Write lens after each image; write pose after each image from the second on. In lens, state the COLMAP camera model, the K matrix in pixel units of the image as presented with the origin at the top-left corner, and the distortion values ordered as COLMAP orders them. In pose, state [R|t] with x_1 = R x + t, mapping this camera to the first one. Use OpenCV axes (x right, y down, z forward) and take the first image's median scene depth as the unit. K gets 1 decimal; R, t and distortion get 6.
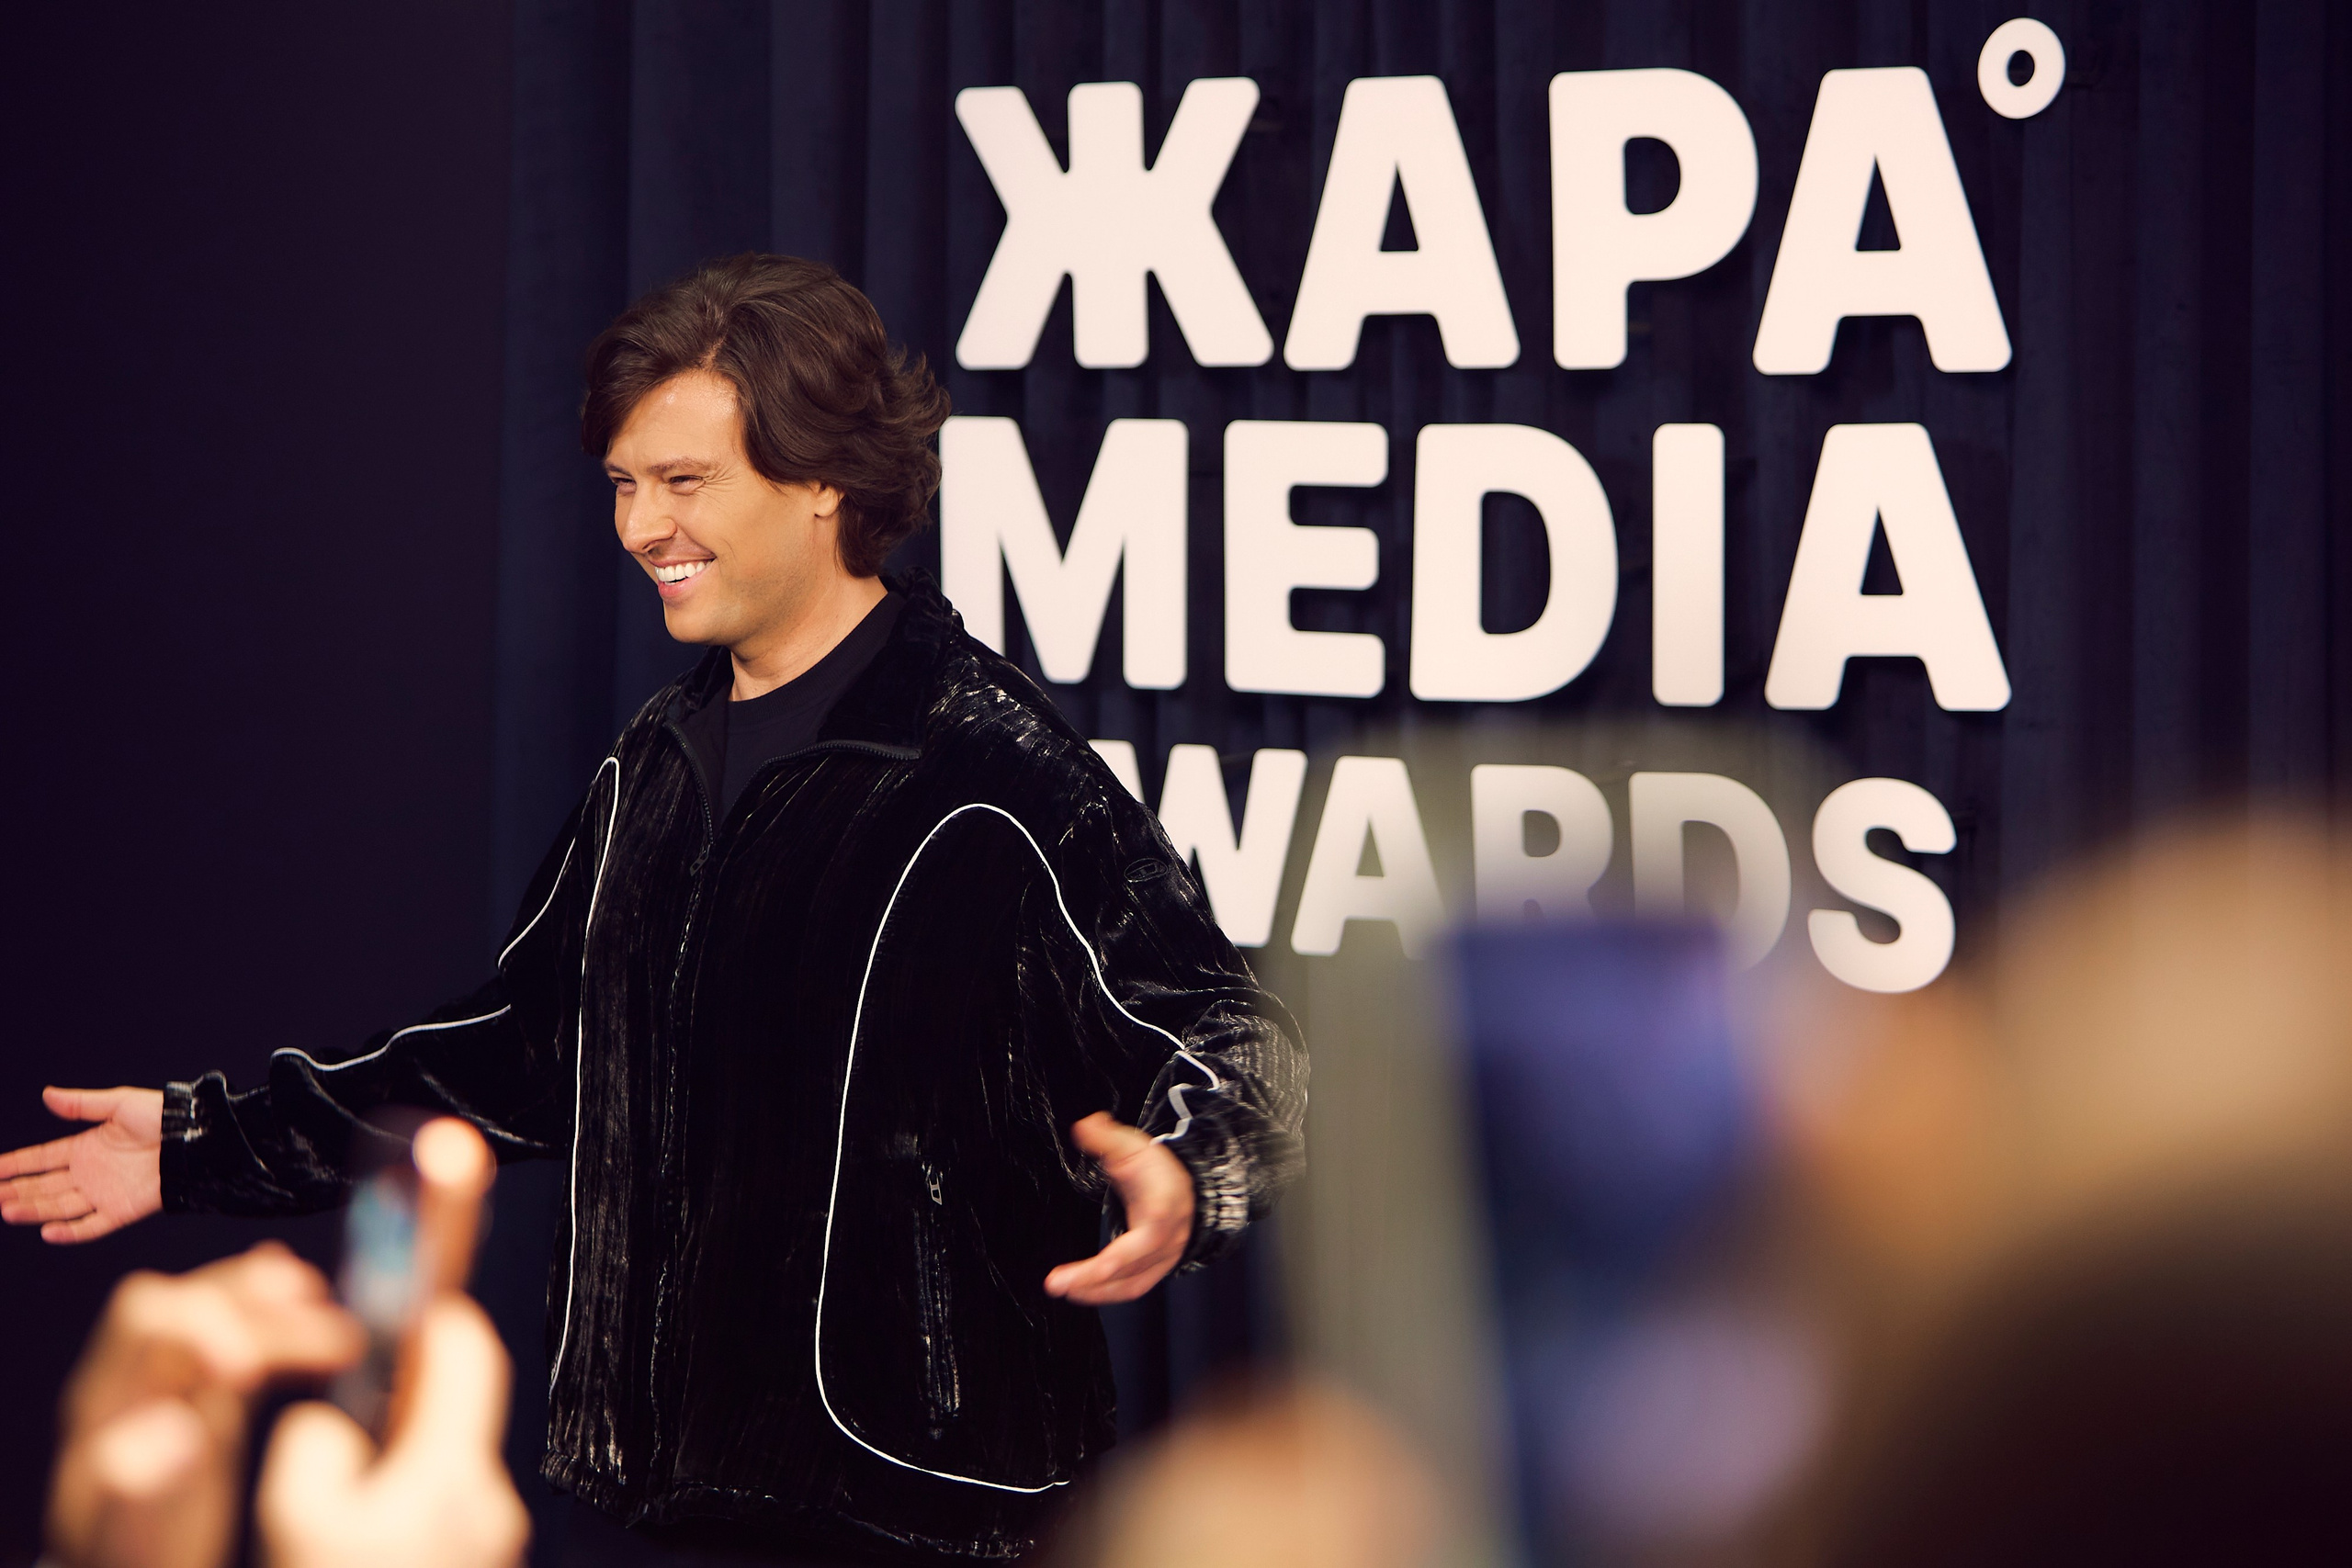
lens RADIAL K [[8534.6, 0, 1164.5], [0, 8534.6, 770.8], [0, 0, 1]] dist [0.075982, 0.000000]
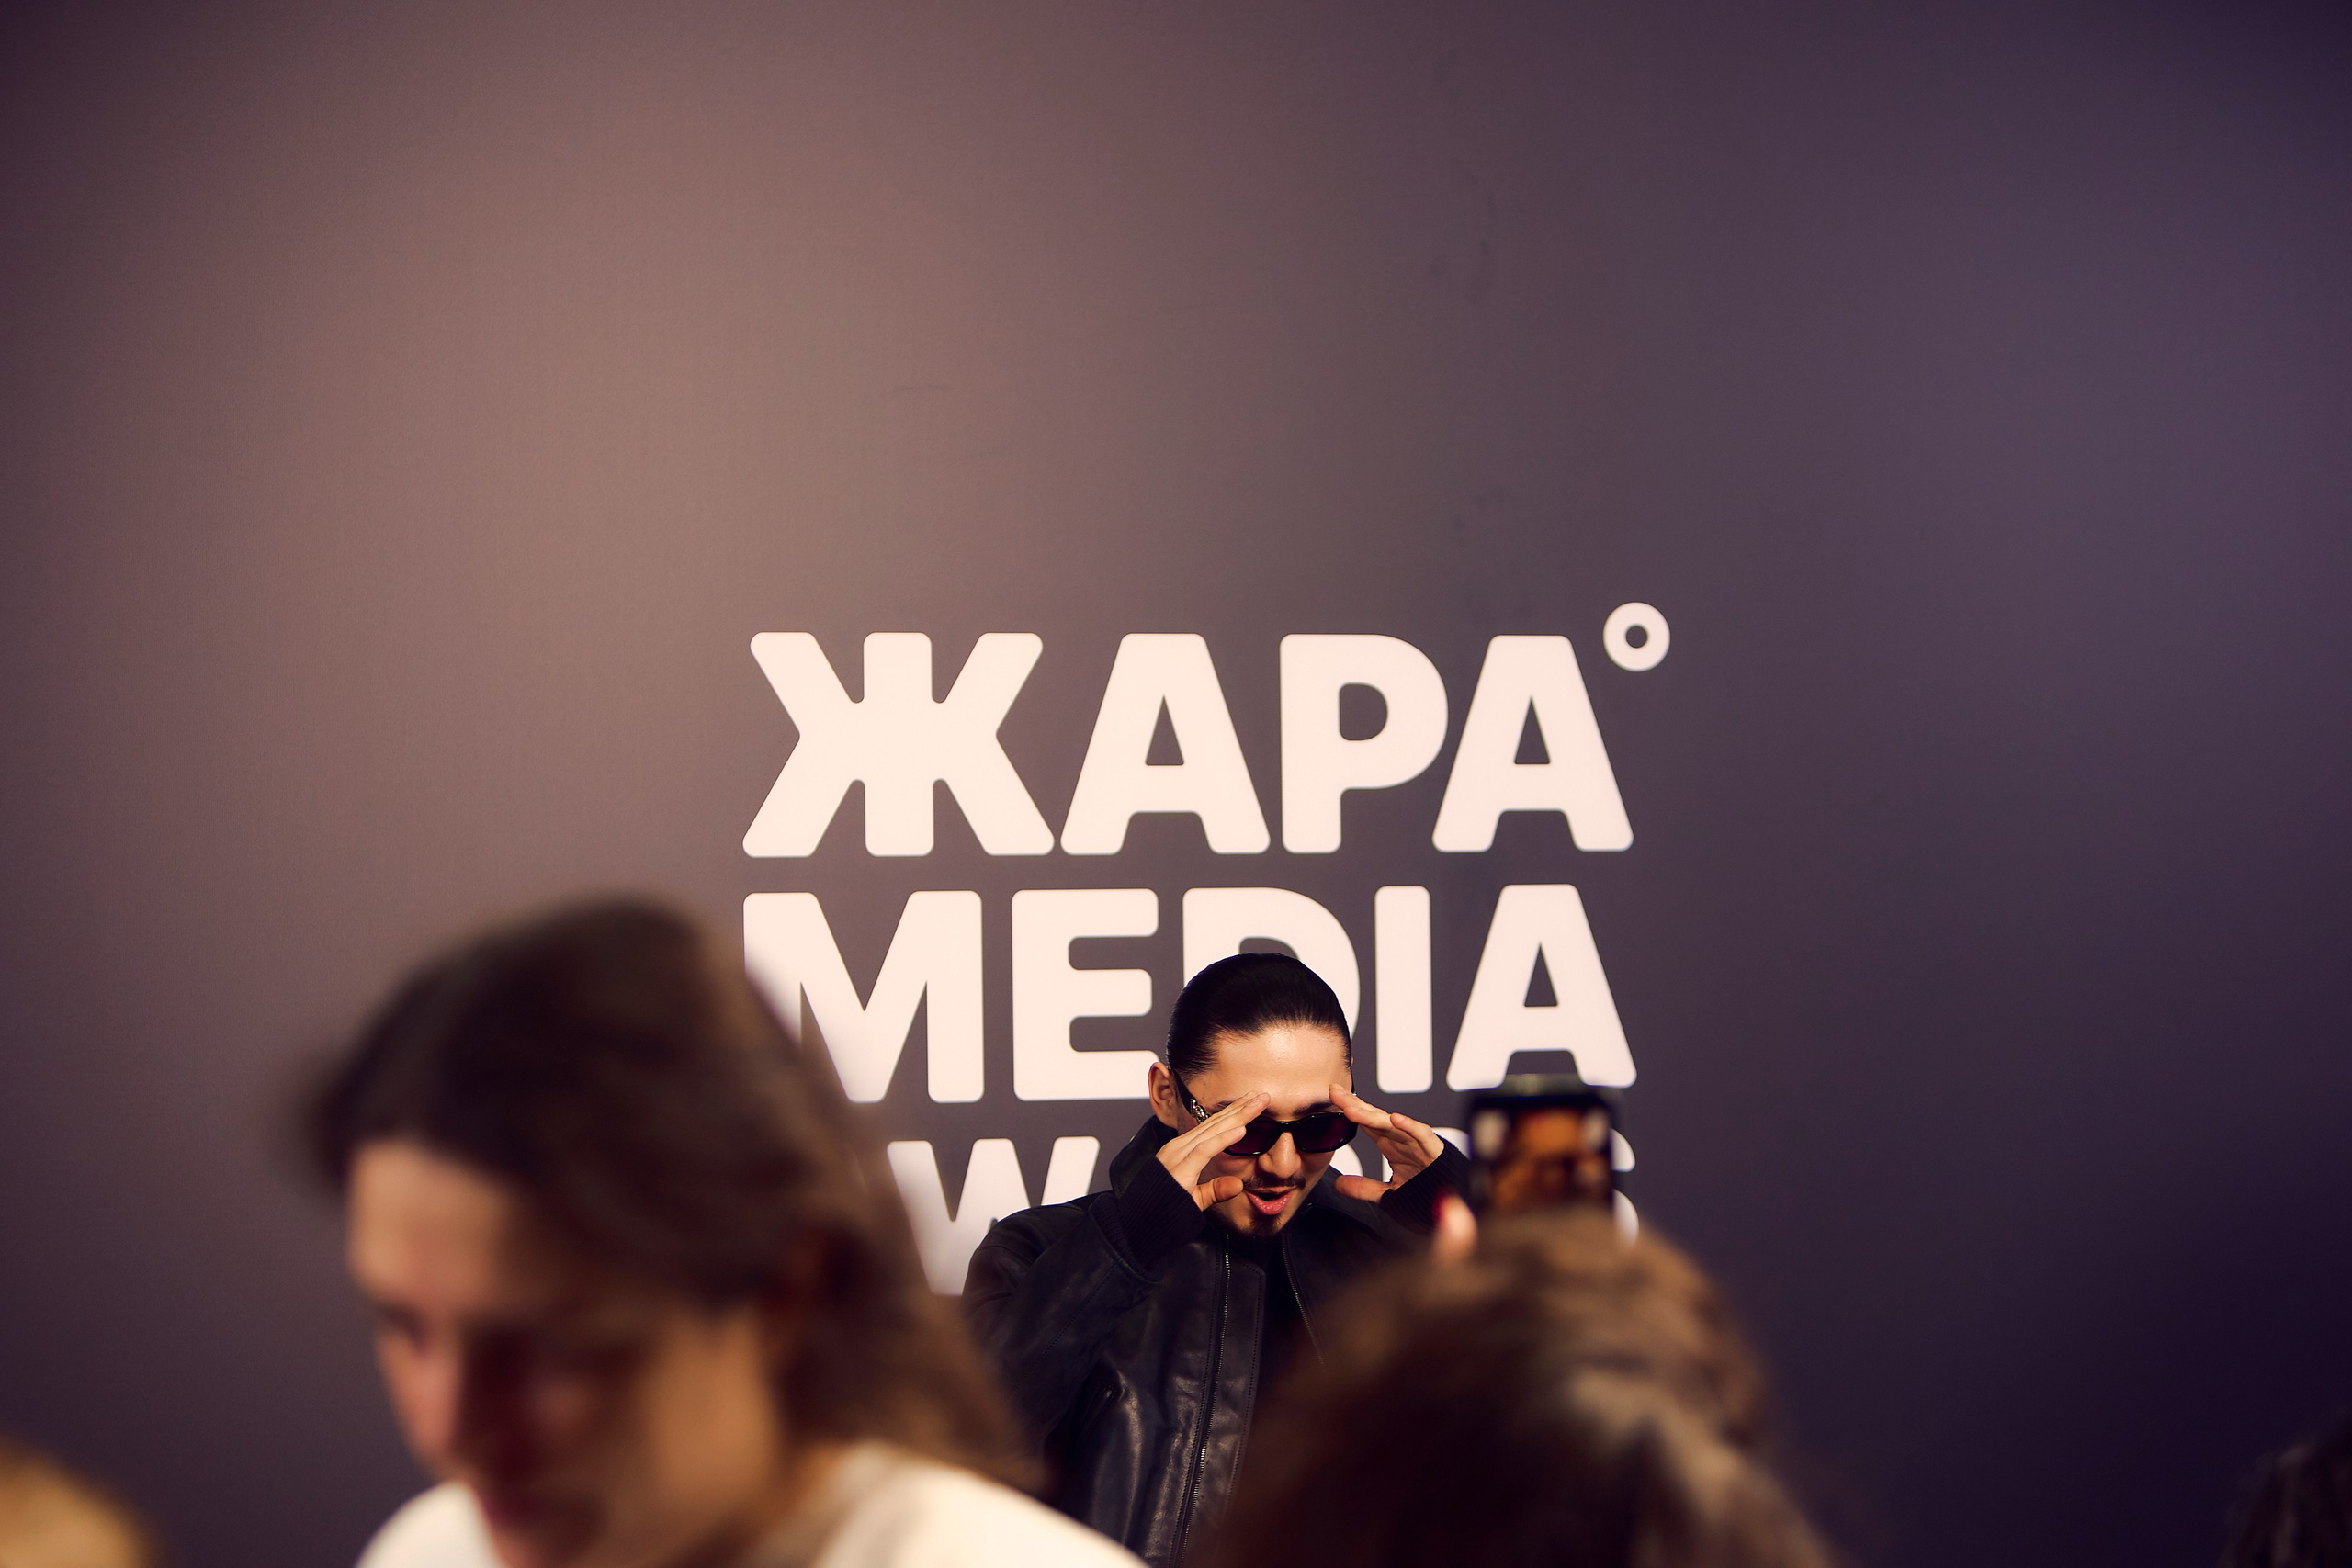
lens RADIAL K [[4862.3, 0, 1174.0], [0, 4862.3, 787.7], [0, 0, 1]] dist [0.304913, 0.000000]
pose [[0.999899, -0.012757, -0.006203, 0.033732], [0.012363, 0.998127, -0.059912, -0.010894], [0.006955, 0.059830, 0.998184, 0.226732]]
